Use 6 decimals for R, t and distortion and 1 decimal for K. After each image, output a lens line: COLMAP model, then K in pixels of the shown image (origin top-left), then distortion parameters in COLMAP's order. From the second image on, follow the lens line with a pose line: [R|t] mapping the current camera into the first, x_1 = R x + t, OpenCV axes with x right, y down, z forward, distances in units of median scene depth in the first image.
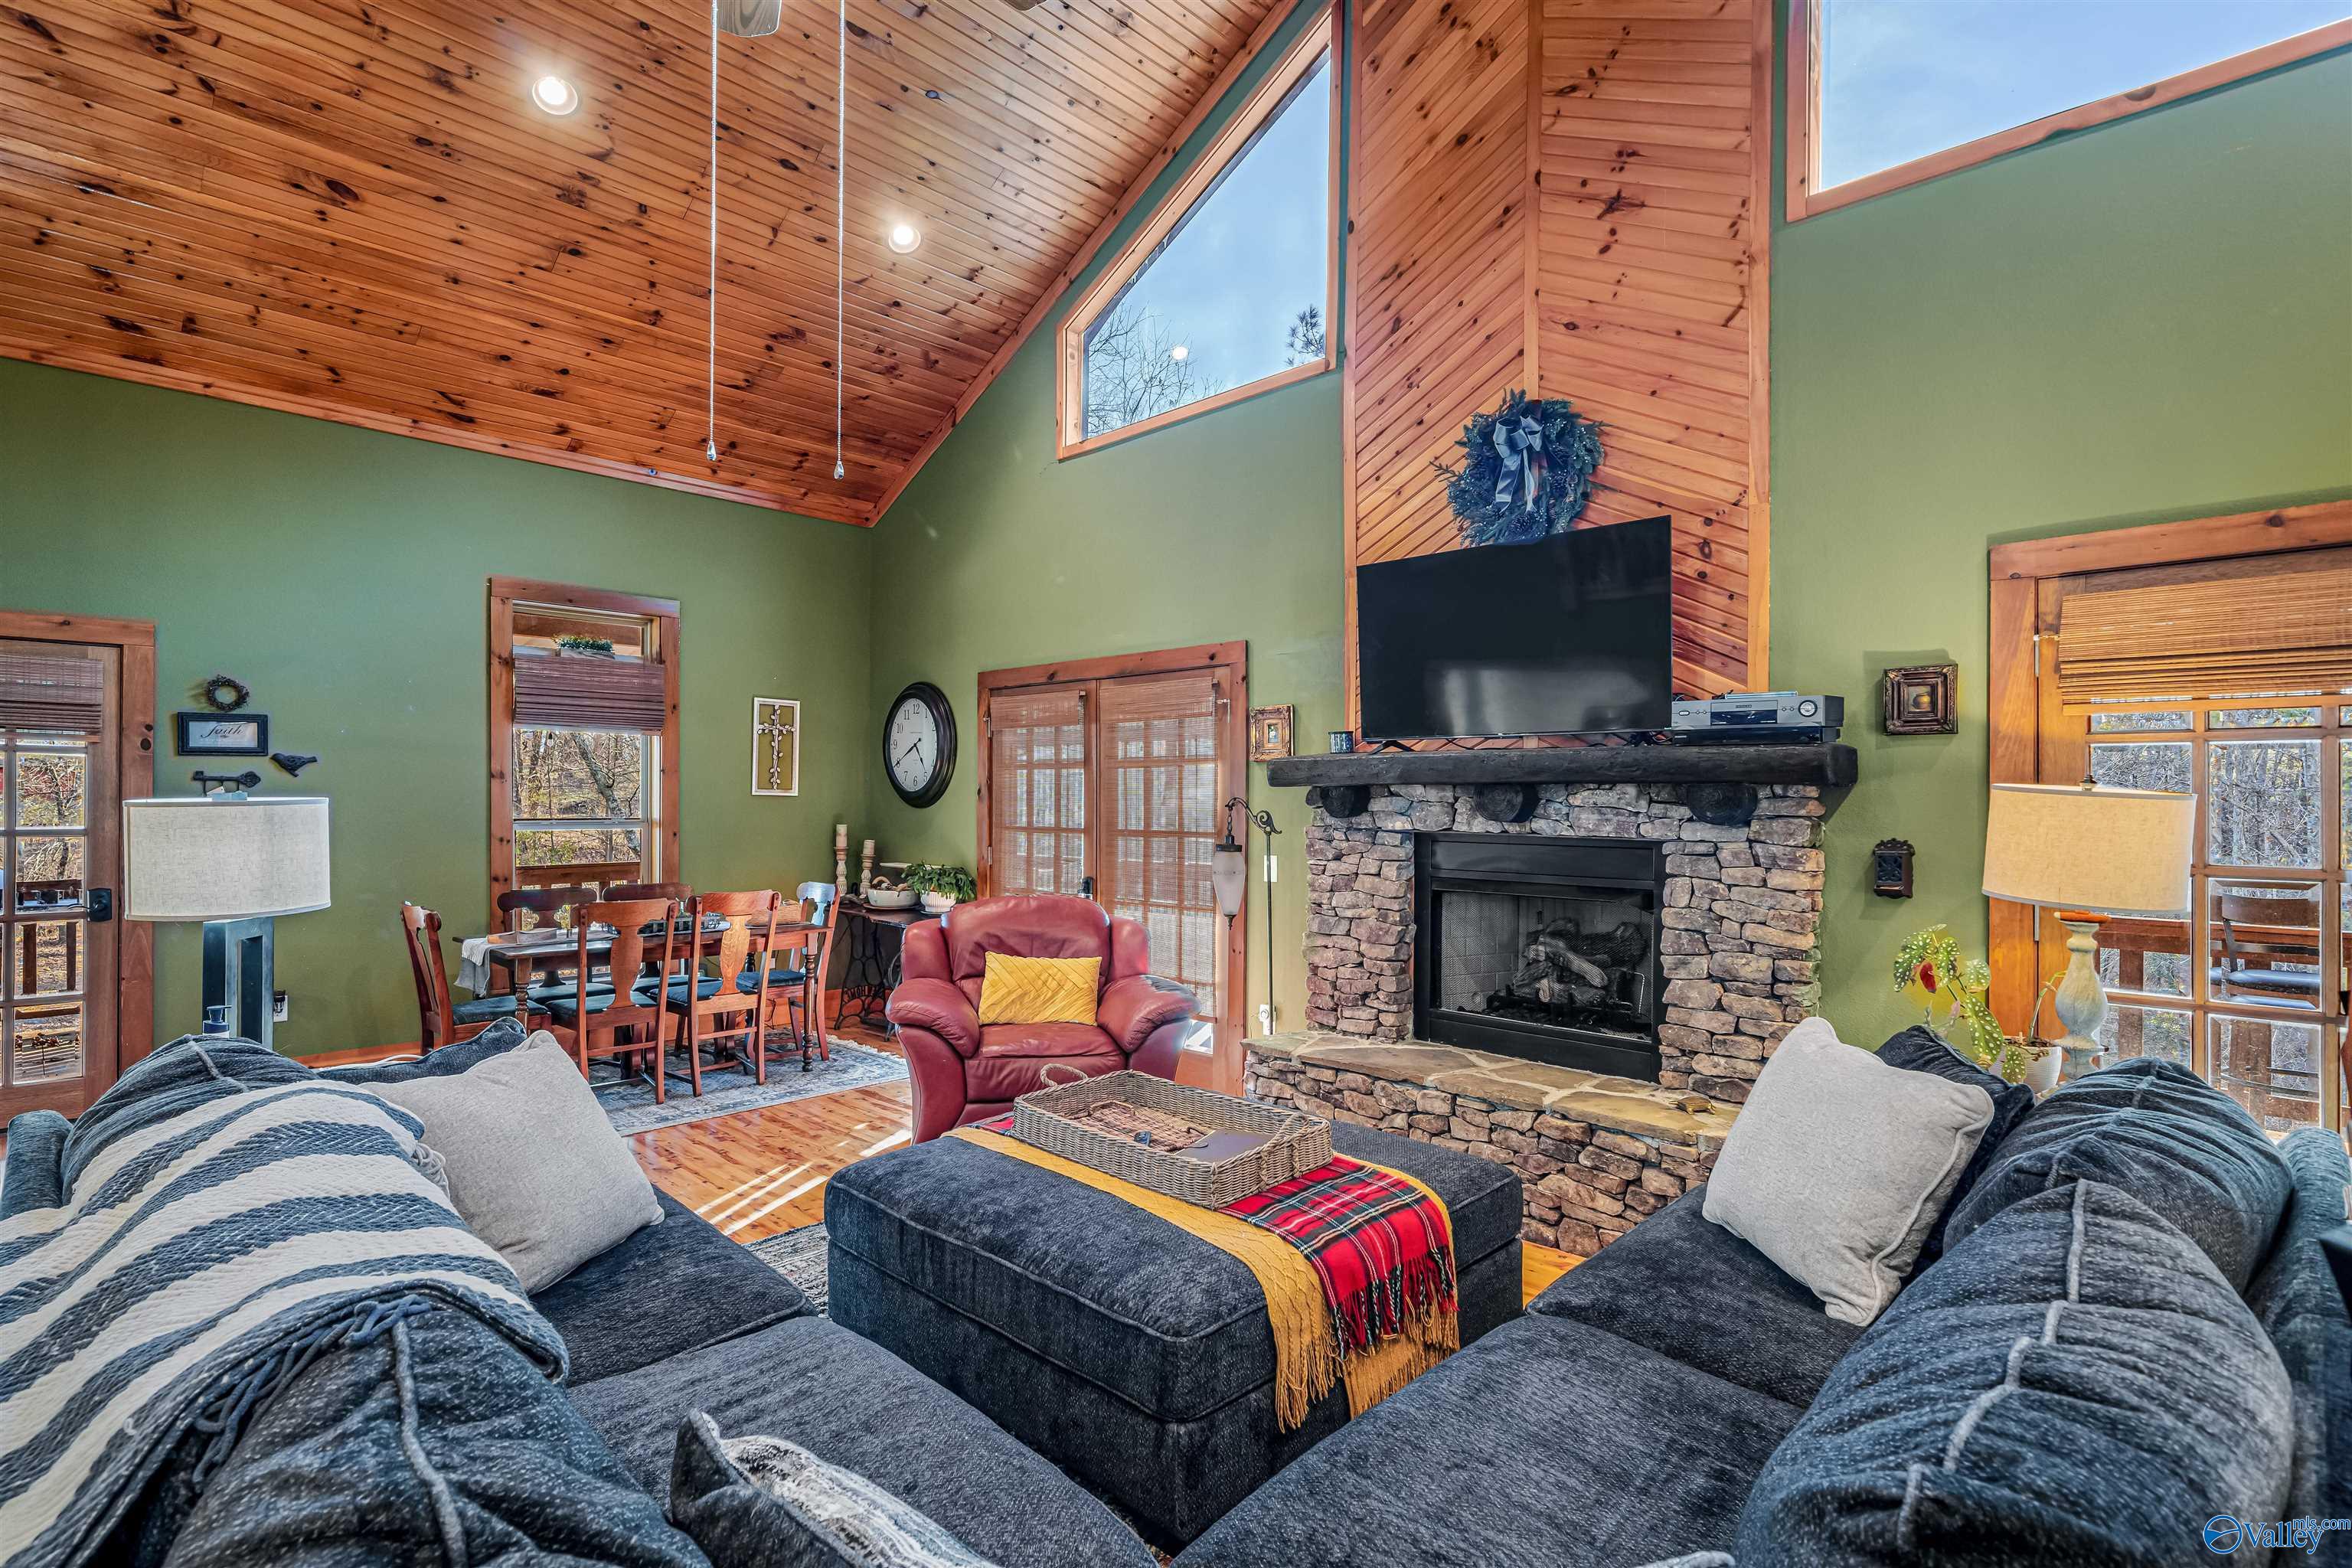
lens RADIAL K [[1136.9, 0, 1164.4], [0, 1136.9, 800.3], [0, 0, 1]] dist [-0.001083, -0.001099]
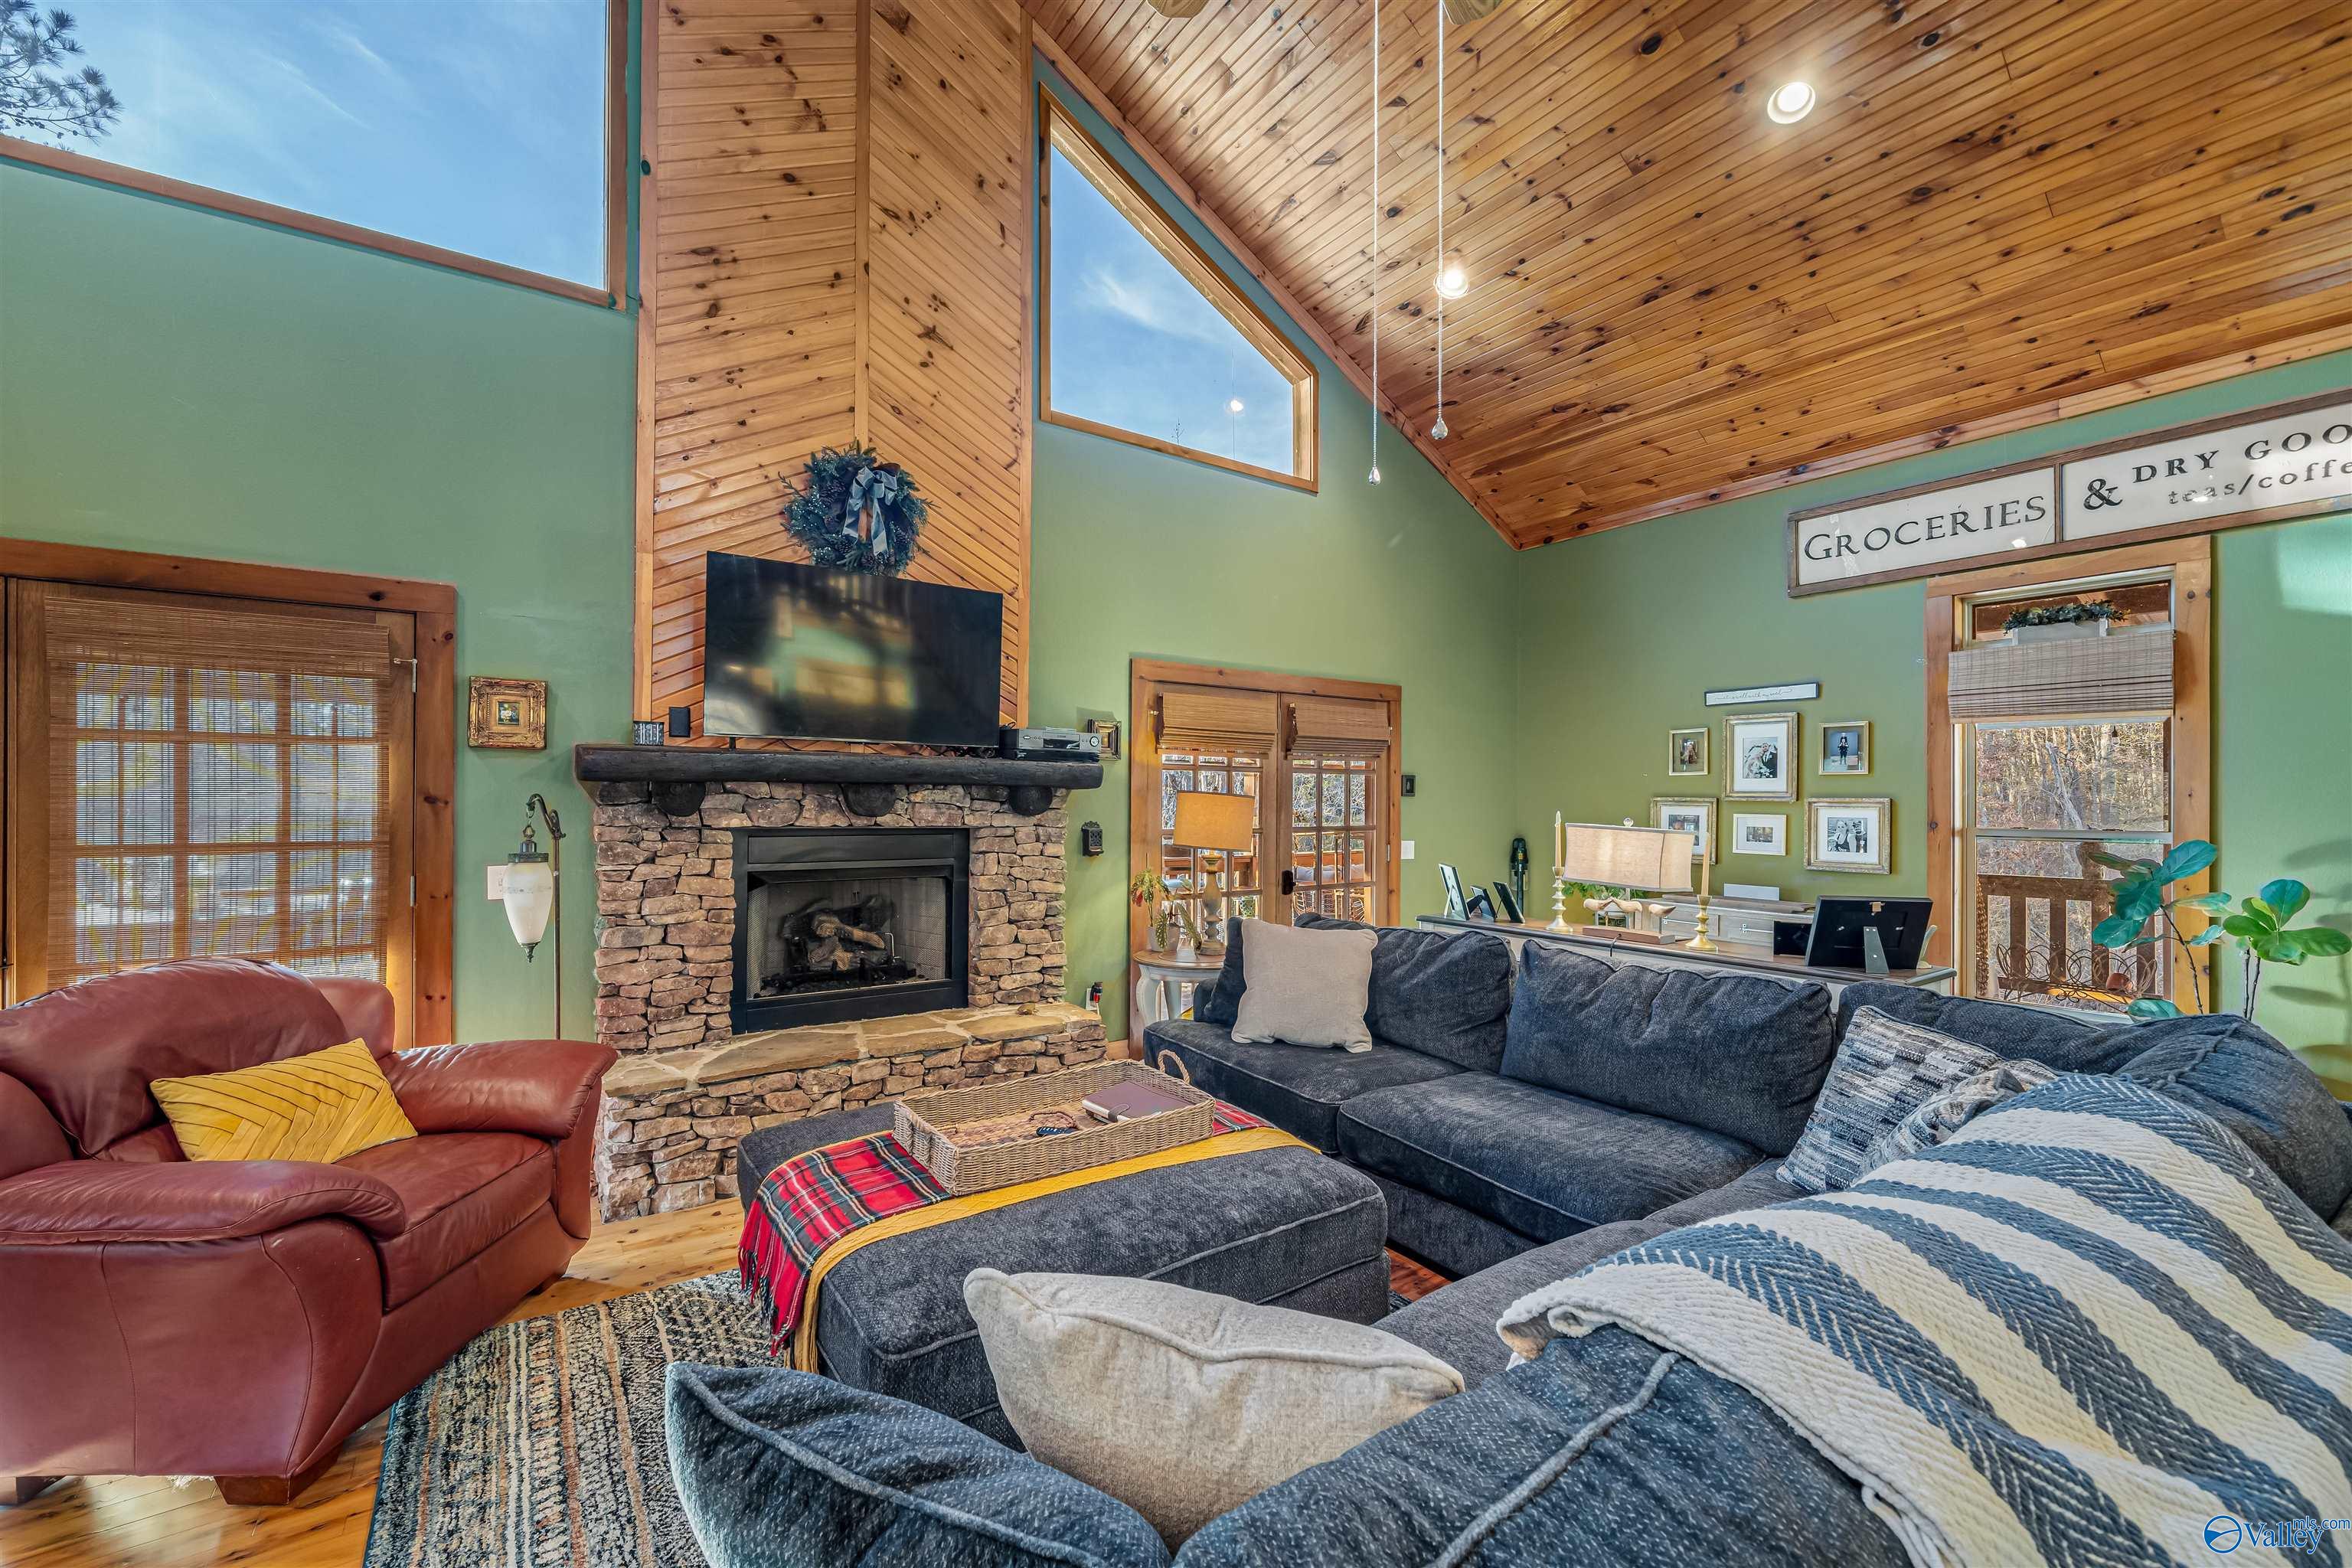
lens RADIAL K [[941.6, 0, 1167.6], [0, 941.6, 796.7], [0, 0, 1]] dist [-0.002917, 0.000497]
pose [[0.185415, -0.001598, 0.982659, -0.515276], [-0.004855, 0.999985, 0.002542, -0.004374], [-0.982648, -0.005242, 0.185405, 0.461440]]
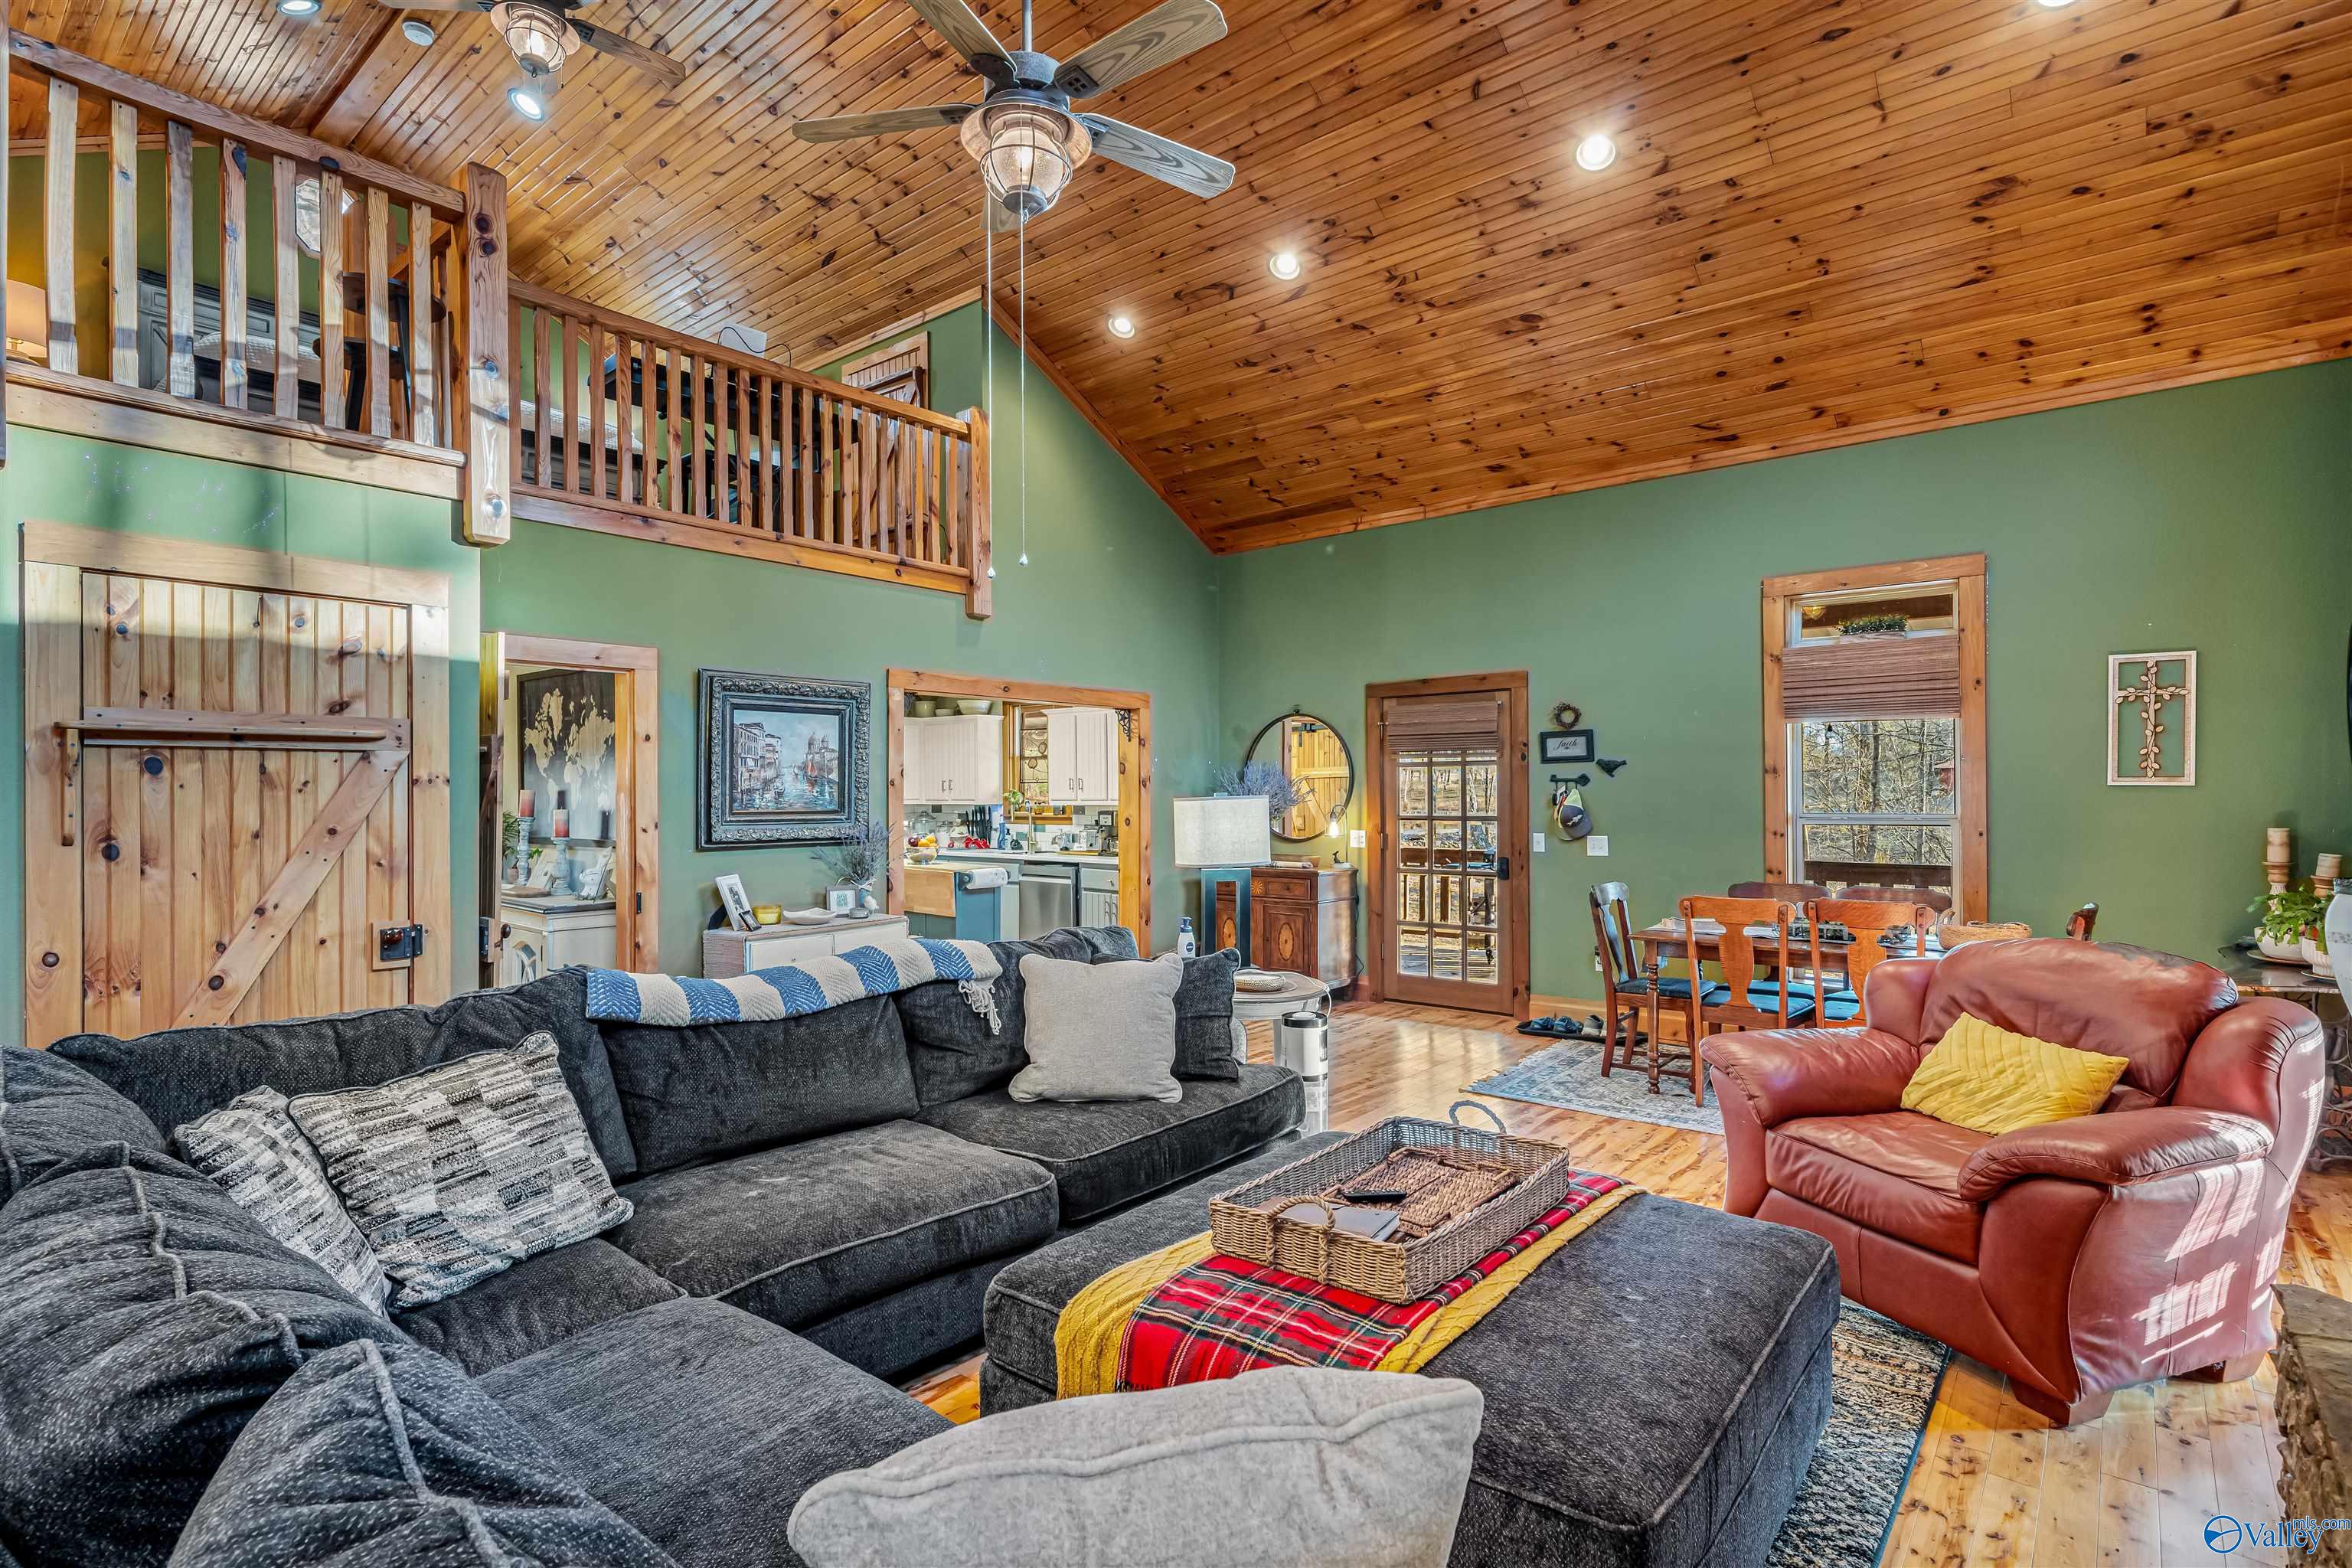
lens RADIAL K [[1136.9, 0, 1174.2], [0, 1136.9, 794.5], [0, 0, 1]] dist [-0.001083, -0.001099]
pose [[0.072917, -0.006796, -0.997315, 0.509602], [0.004845, 0.999967, -0.006460, 0.004915], [0.997326, -0.004361, 0.072948, 0.494395]]
